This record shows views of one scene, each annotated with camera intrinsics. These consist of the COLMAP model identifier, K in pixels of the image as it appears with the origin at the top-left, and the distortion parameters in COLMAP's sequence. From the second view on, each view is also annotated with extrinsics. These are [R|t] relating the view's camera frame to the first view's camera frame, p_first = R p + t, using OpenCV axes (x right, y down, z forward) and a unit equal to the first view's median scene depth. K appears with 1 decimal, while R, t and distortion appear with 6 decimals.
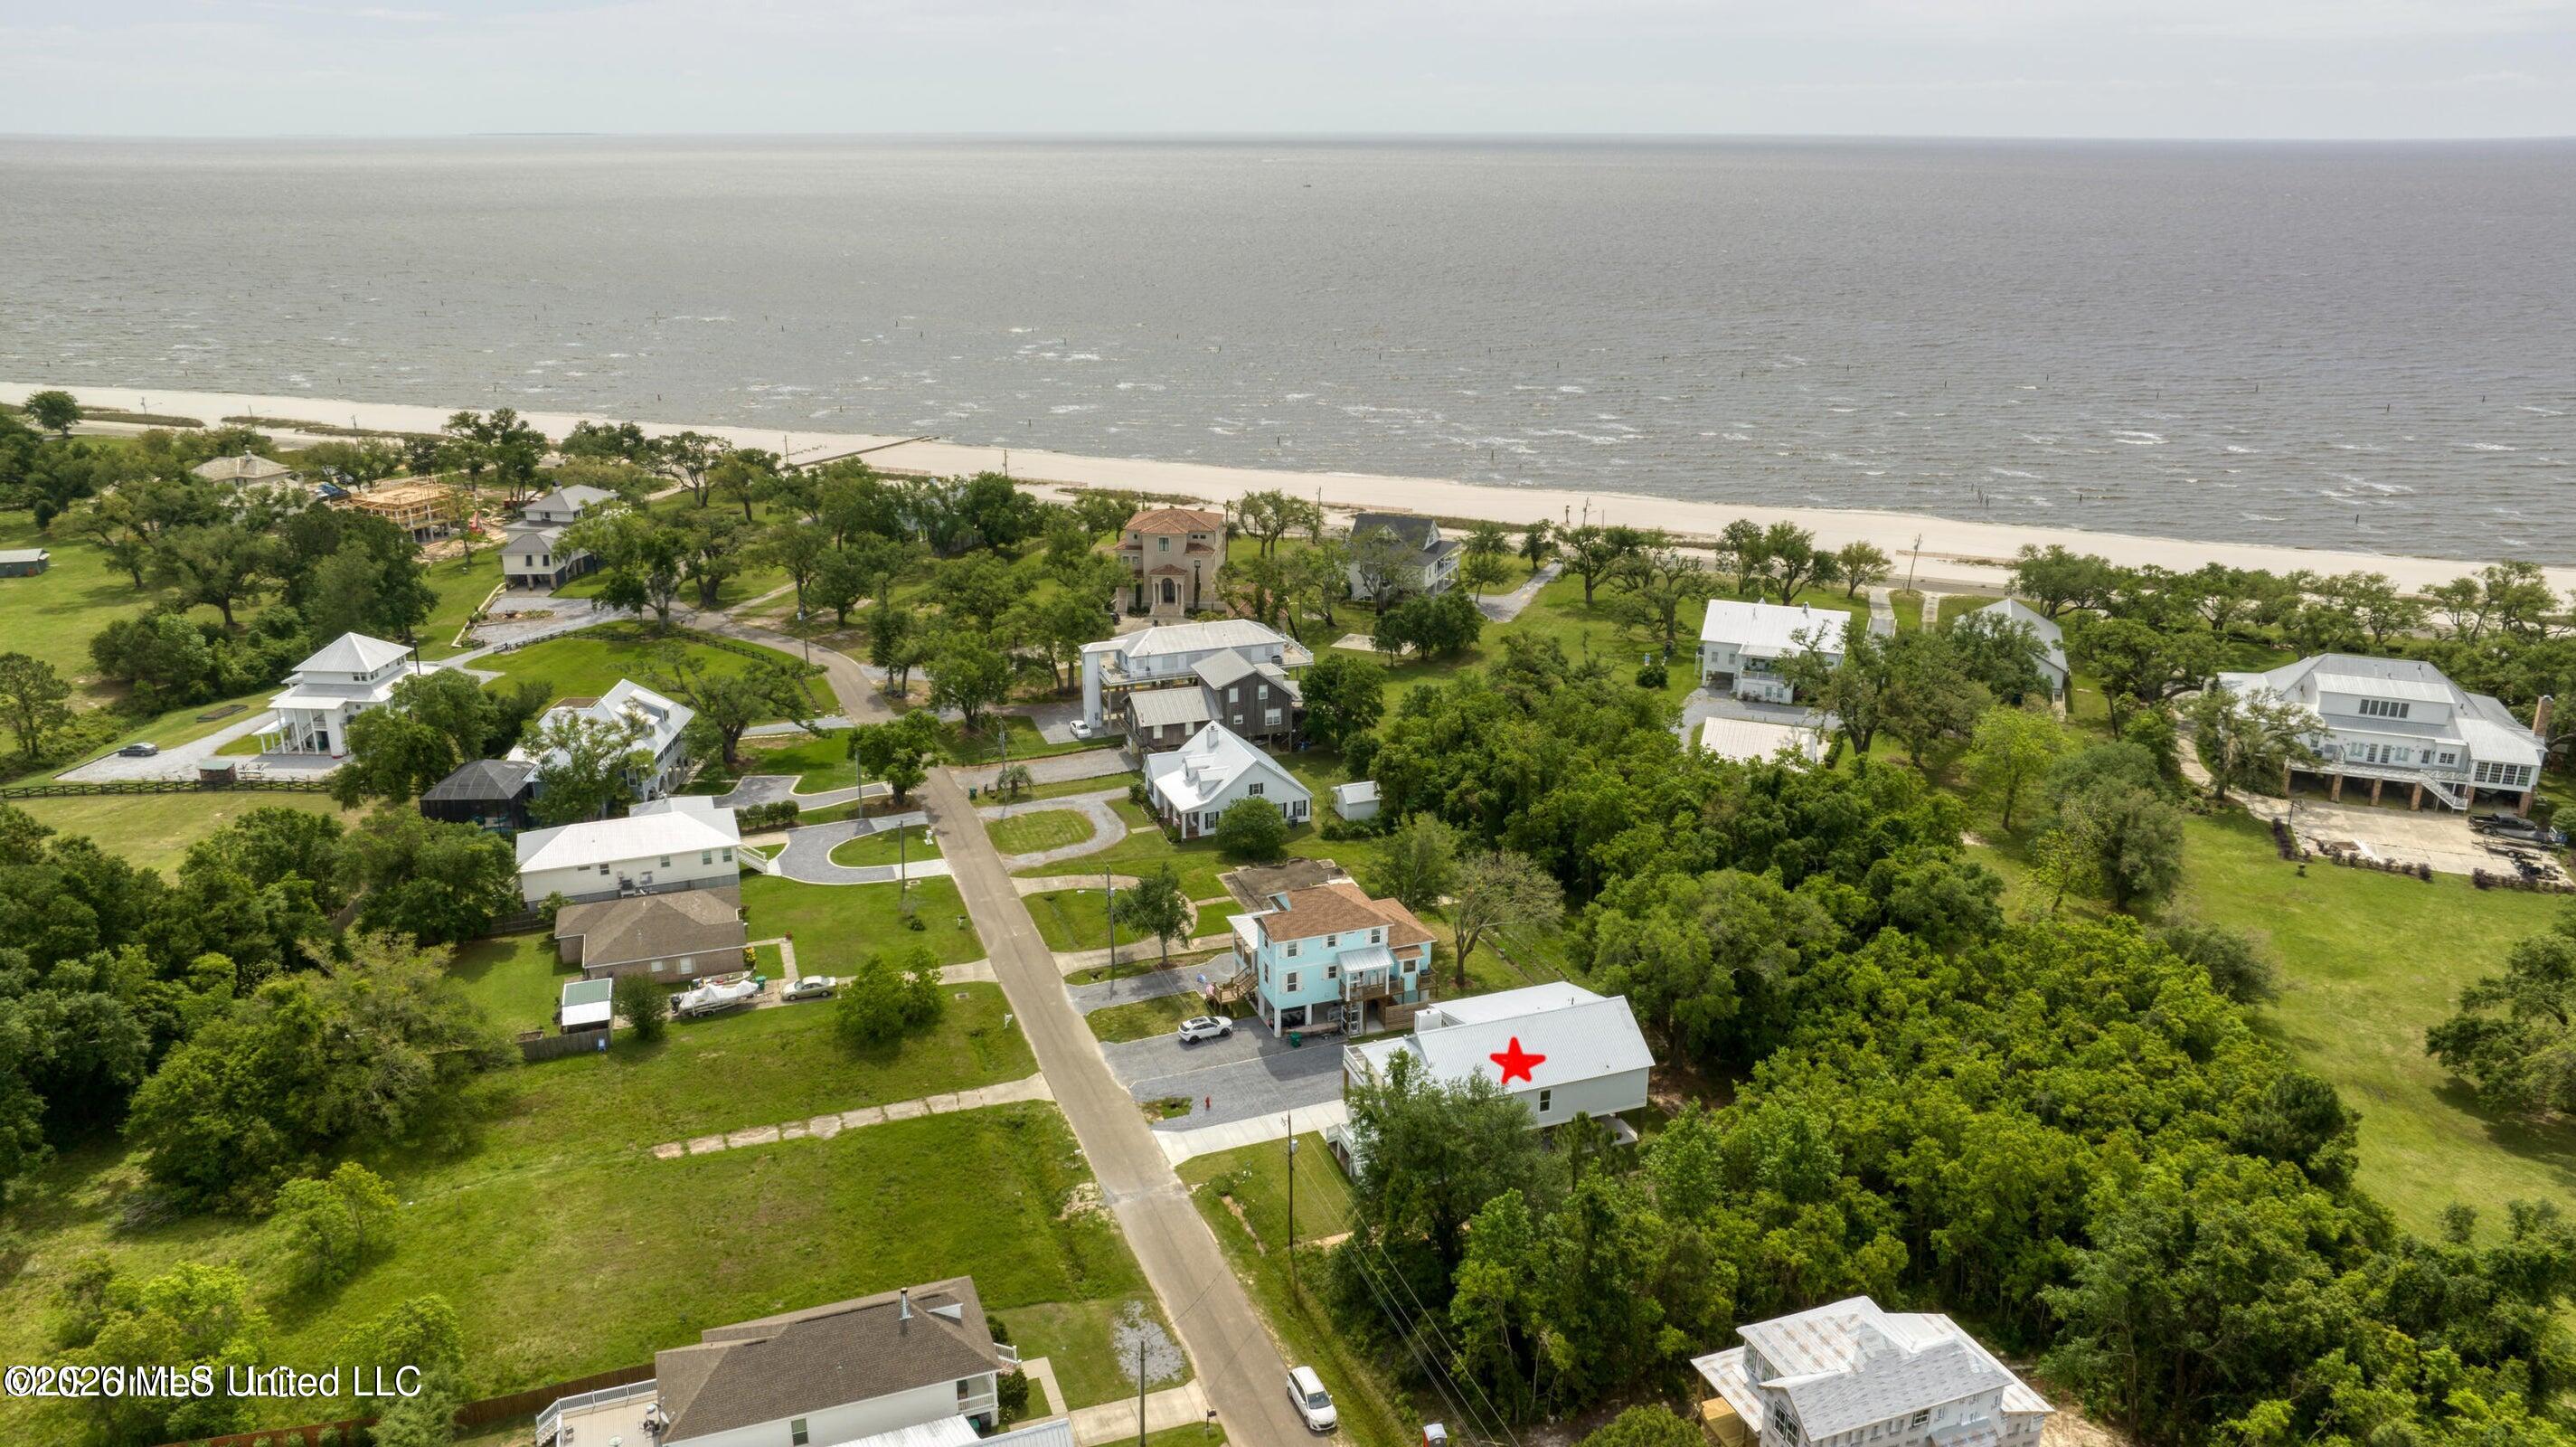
lens RADIAL K [[1810.0, 0, 1288.0], [0, 1810.0, 723.5], [0, 0, 1]] dist [-0.016926, 0.001956]
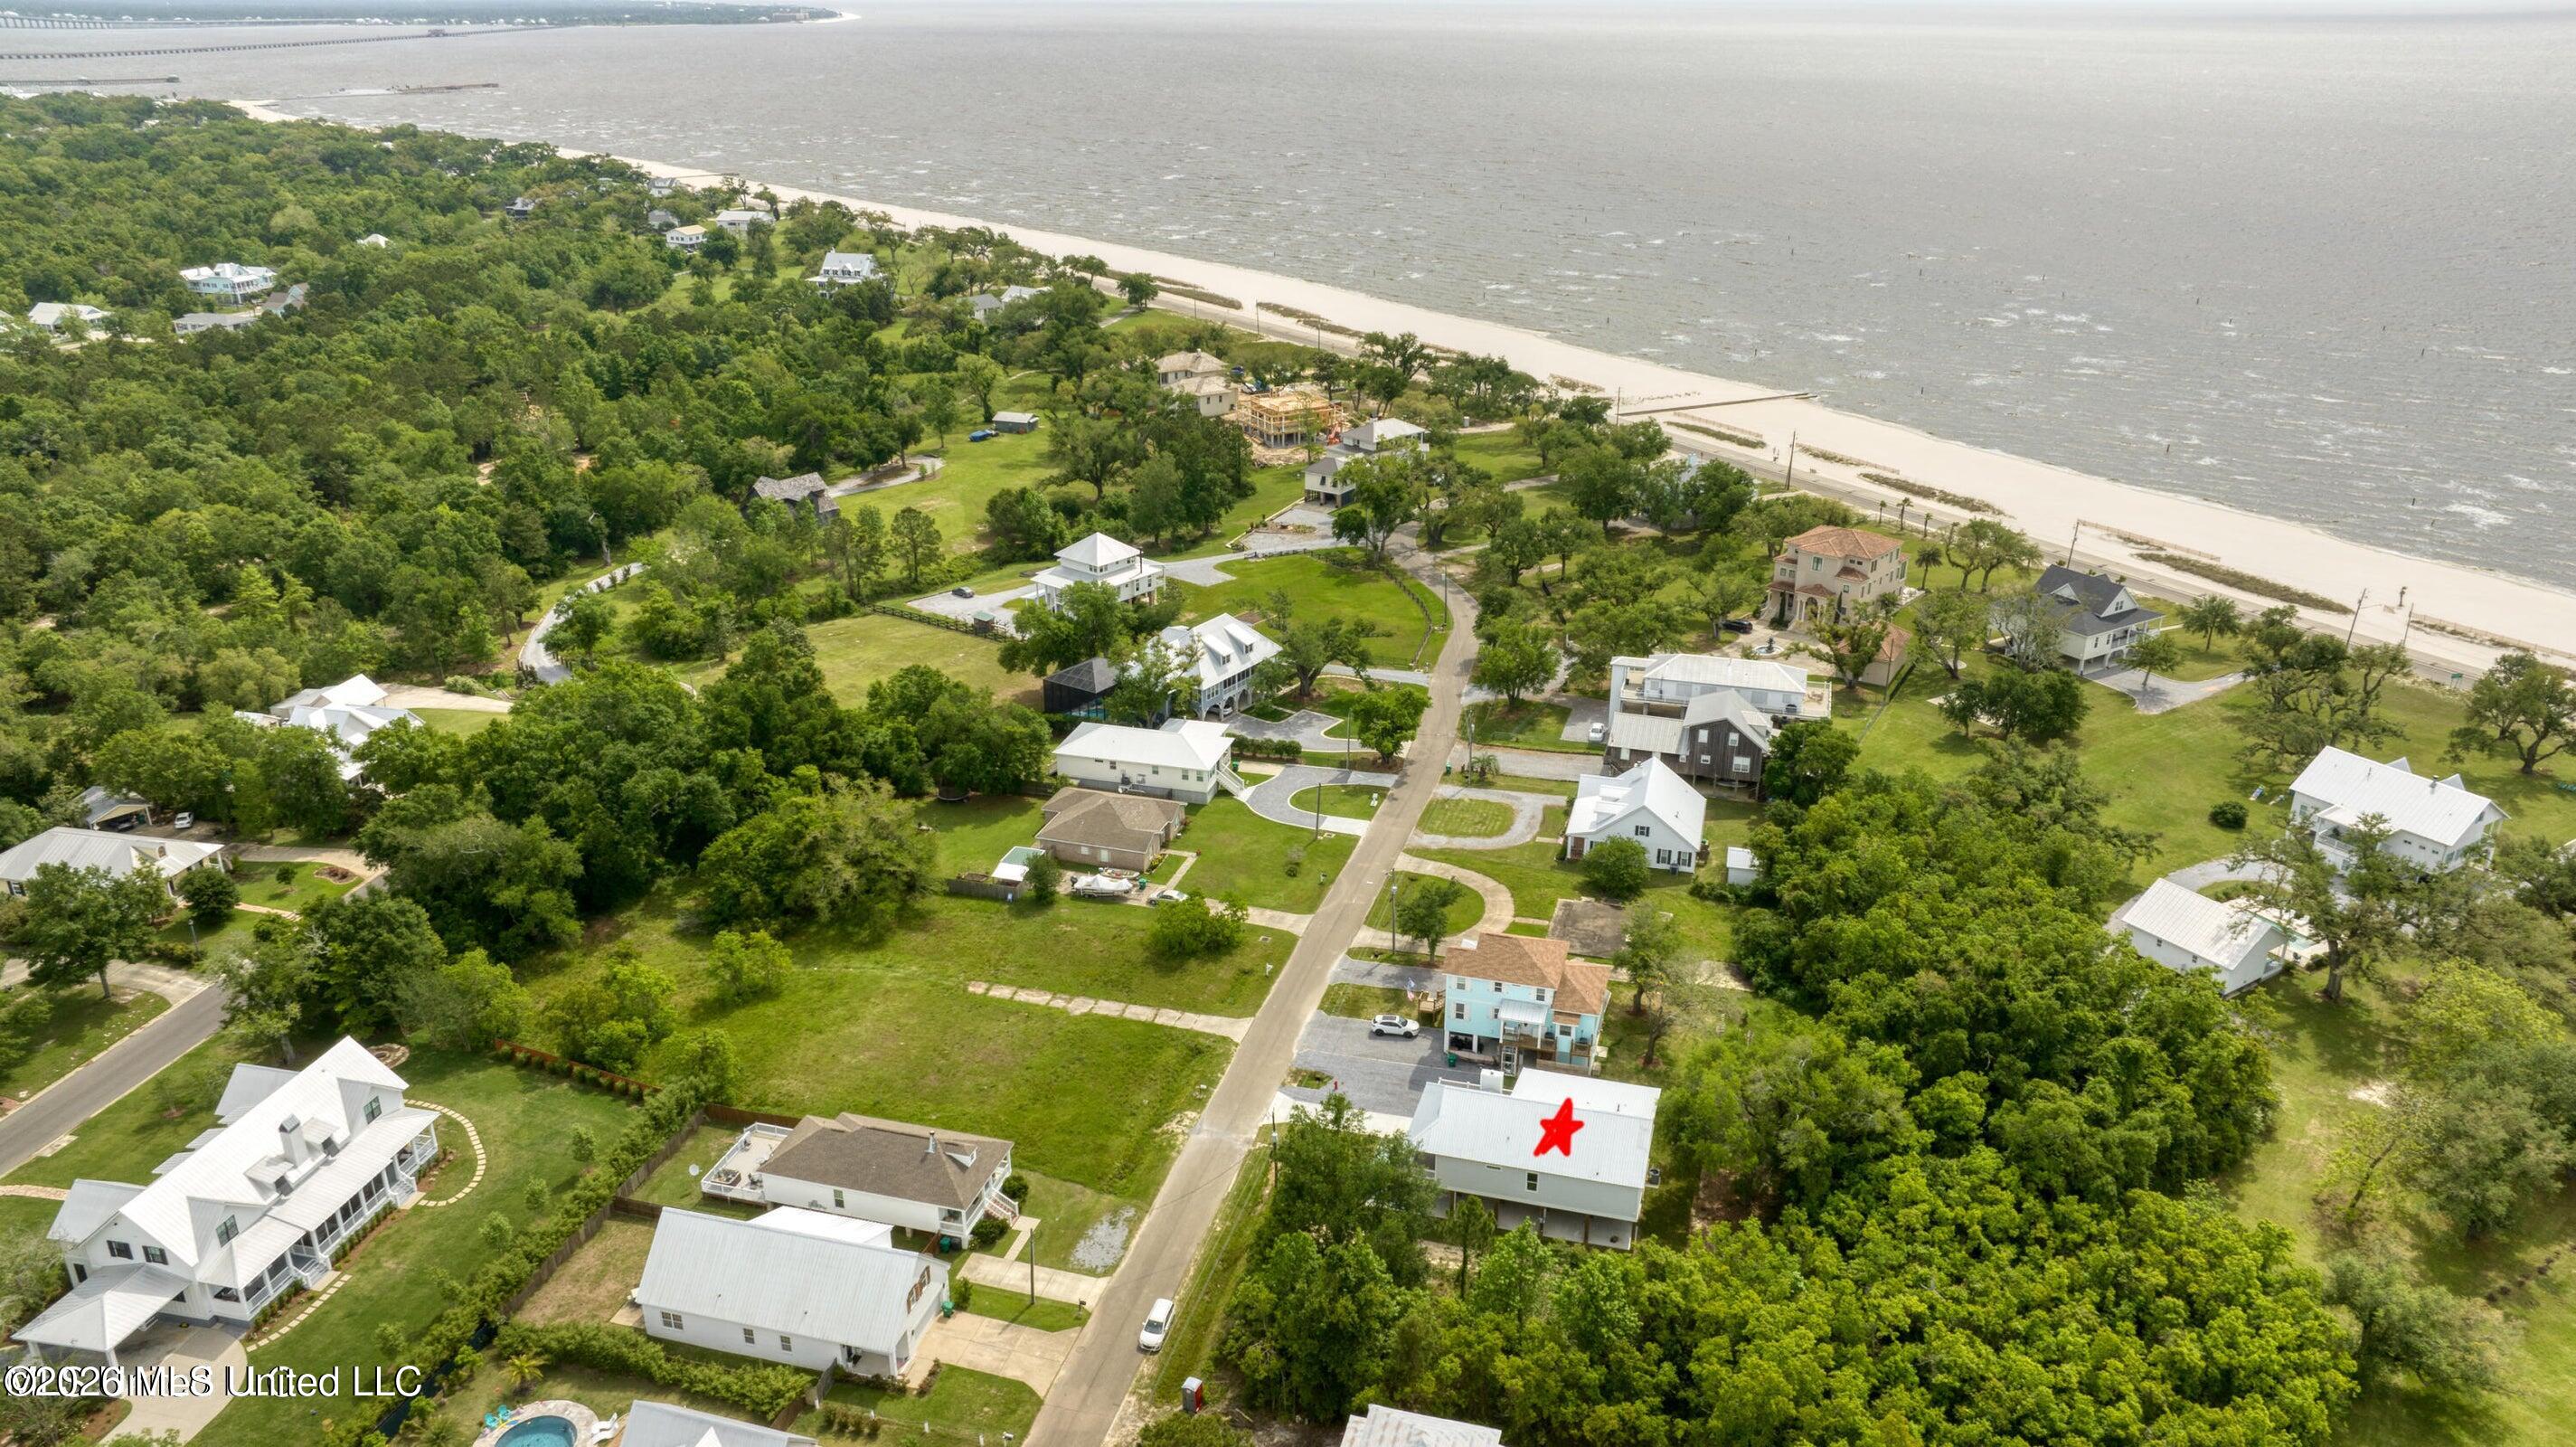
lens RADIAL K [[1810.0, 0, 1288.0], [0, 1810.0, 723.5], [0, 0, 1]] dist [-0.016926, 0.001956]
pose [[0.808736, 0.222367, -0.544517, 0.469461], [-0.185738, 0.974960, 0.122286, -0.144771], [0.558075, 0.002241, 0.829787, -0.003572]]
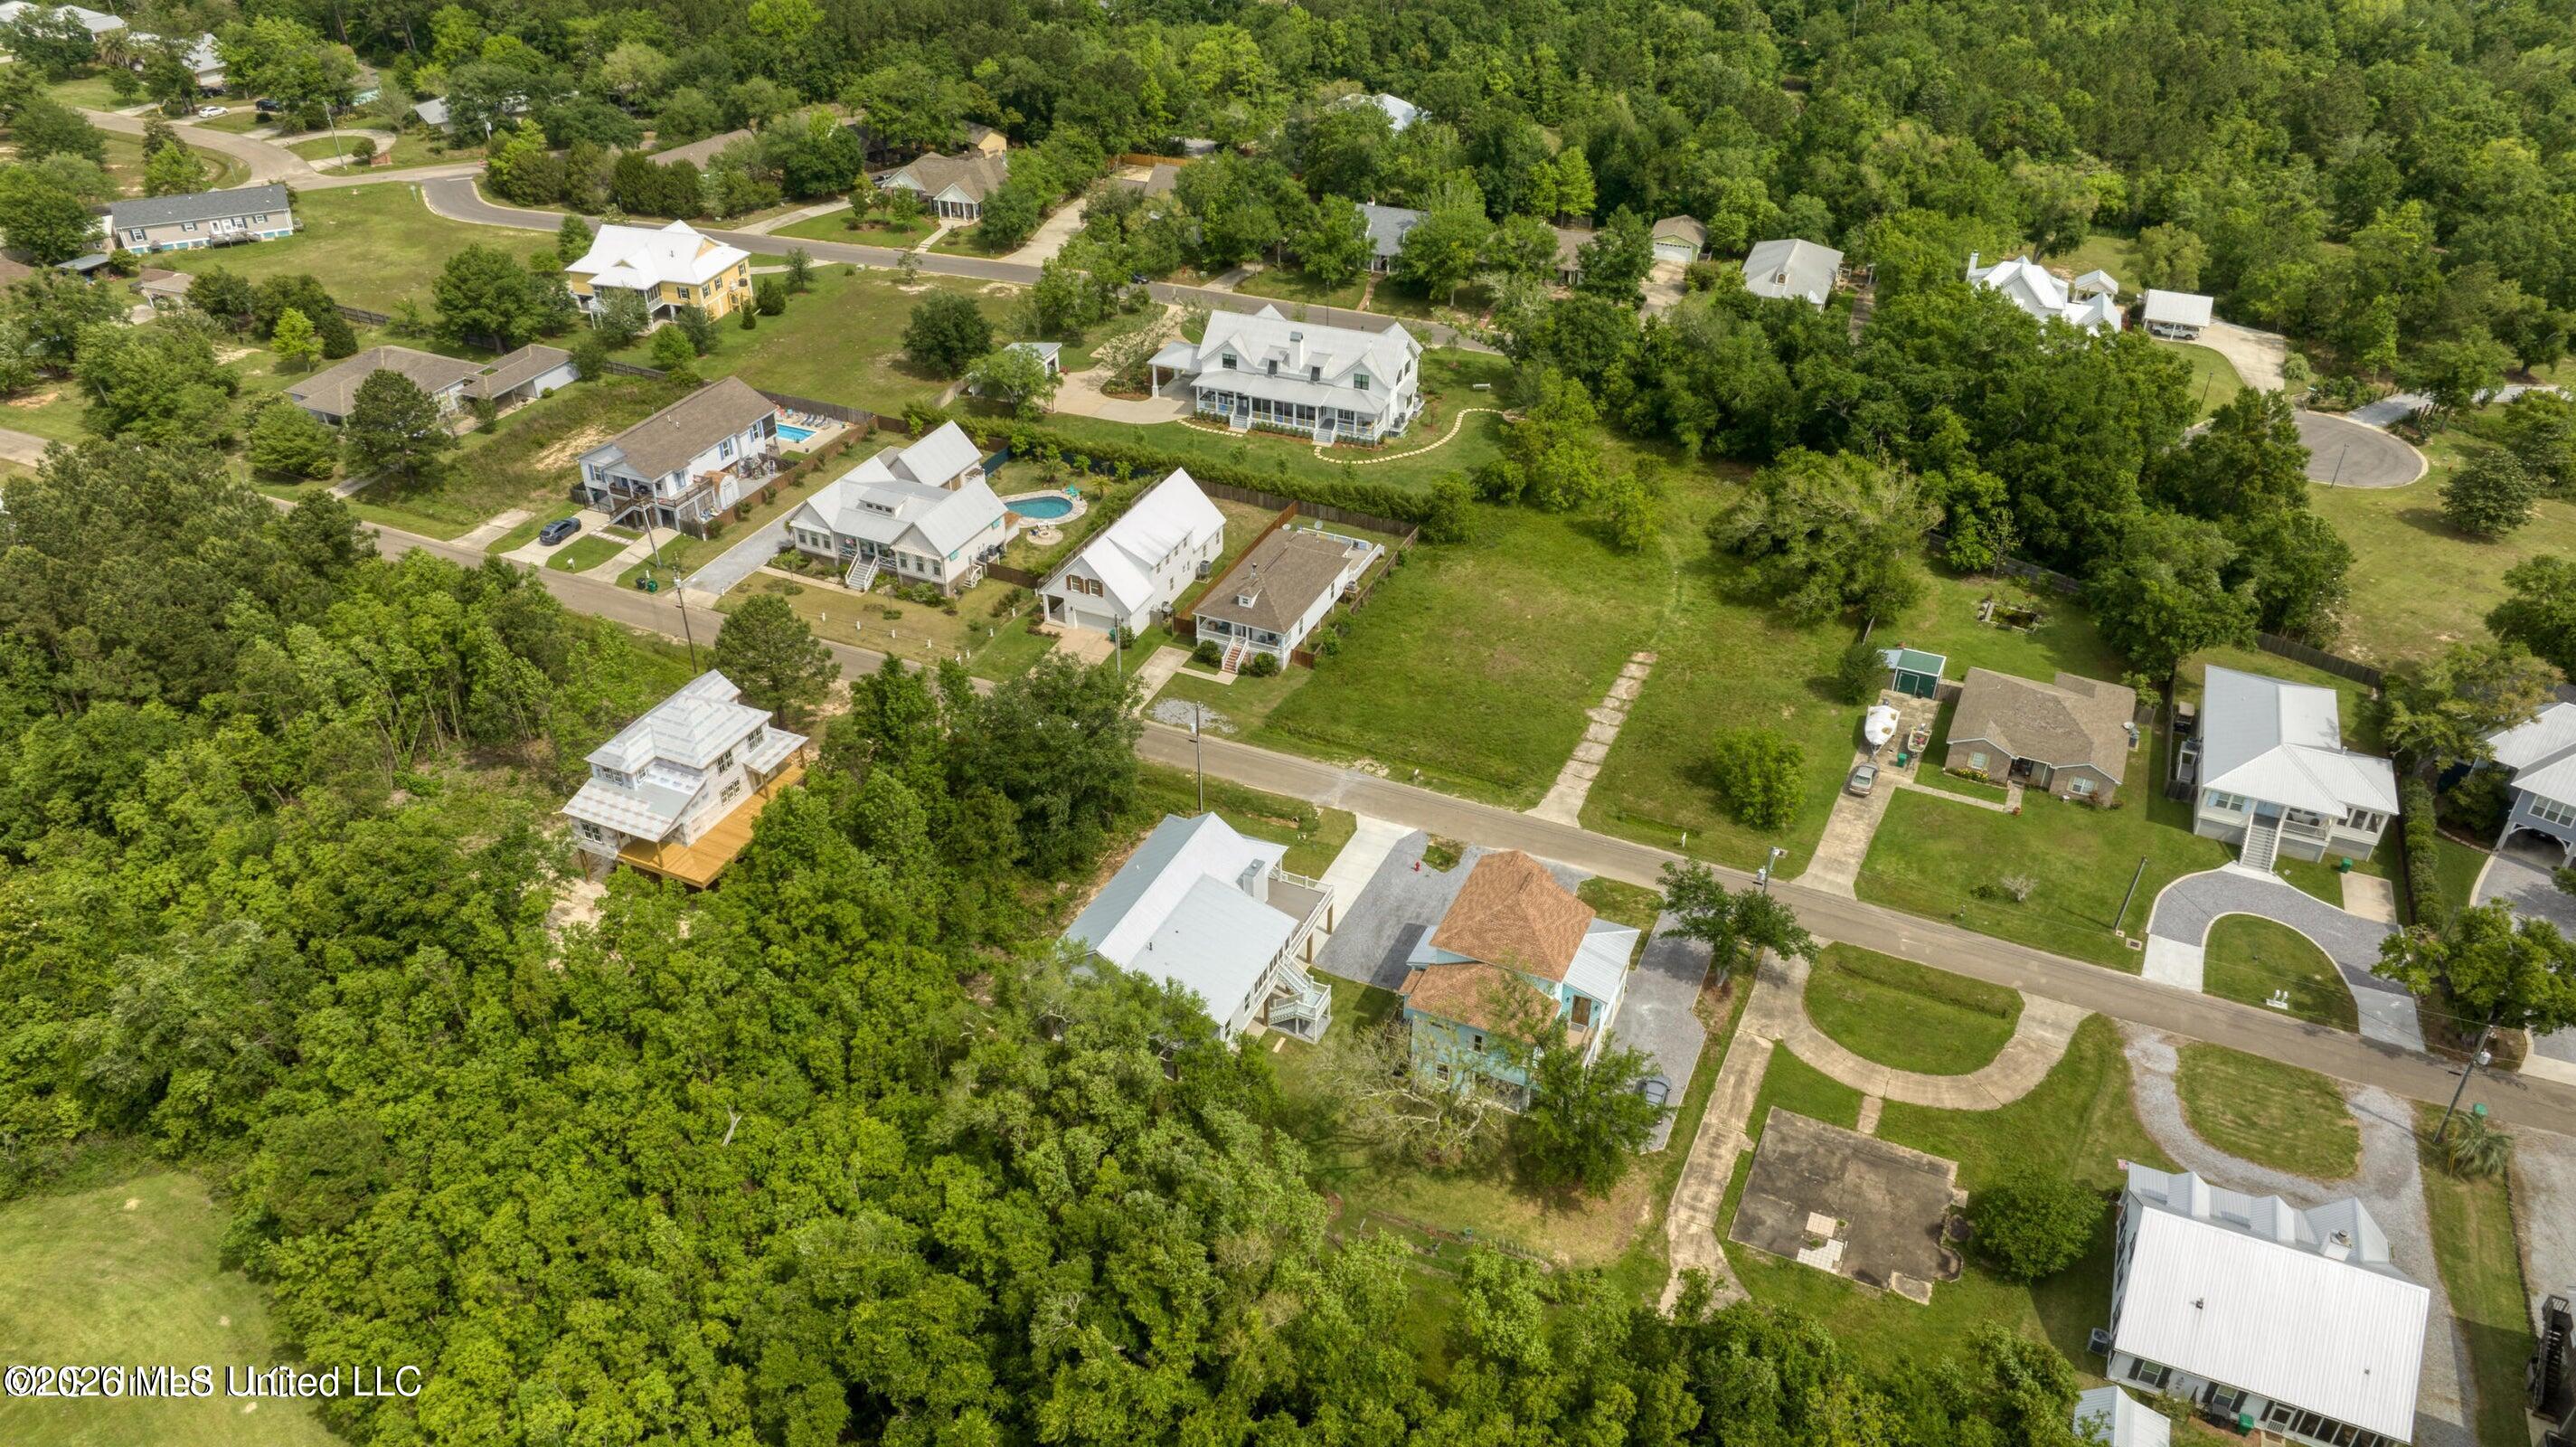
lens RADIAL K [[1810.0, 0, 1288.0], [0, 1810.0, 723.5], [0, 0, 1]] dist [-0.016926, 0.001956]
pose [[-0.698101, 0.387082, -0.602348, 0.525889], [-0.233076, 0.672592, 0.702350, -0.484107], [0.677001, 0.630704, -0.379317, 1.151004]]
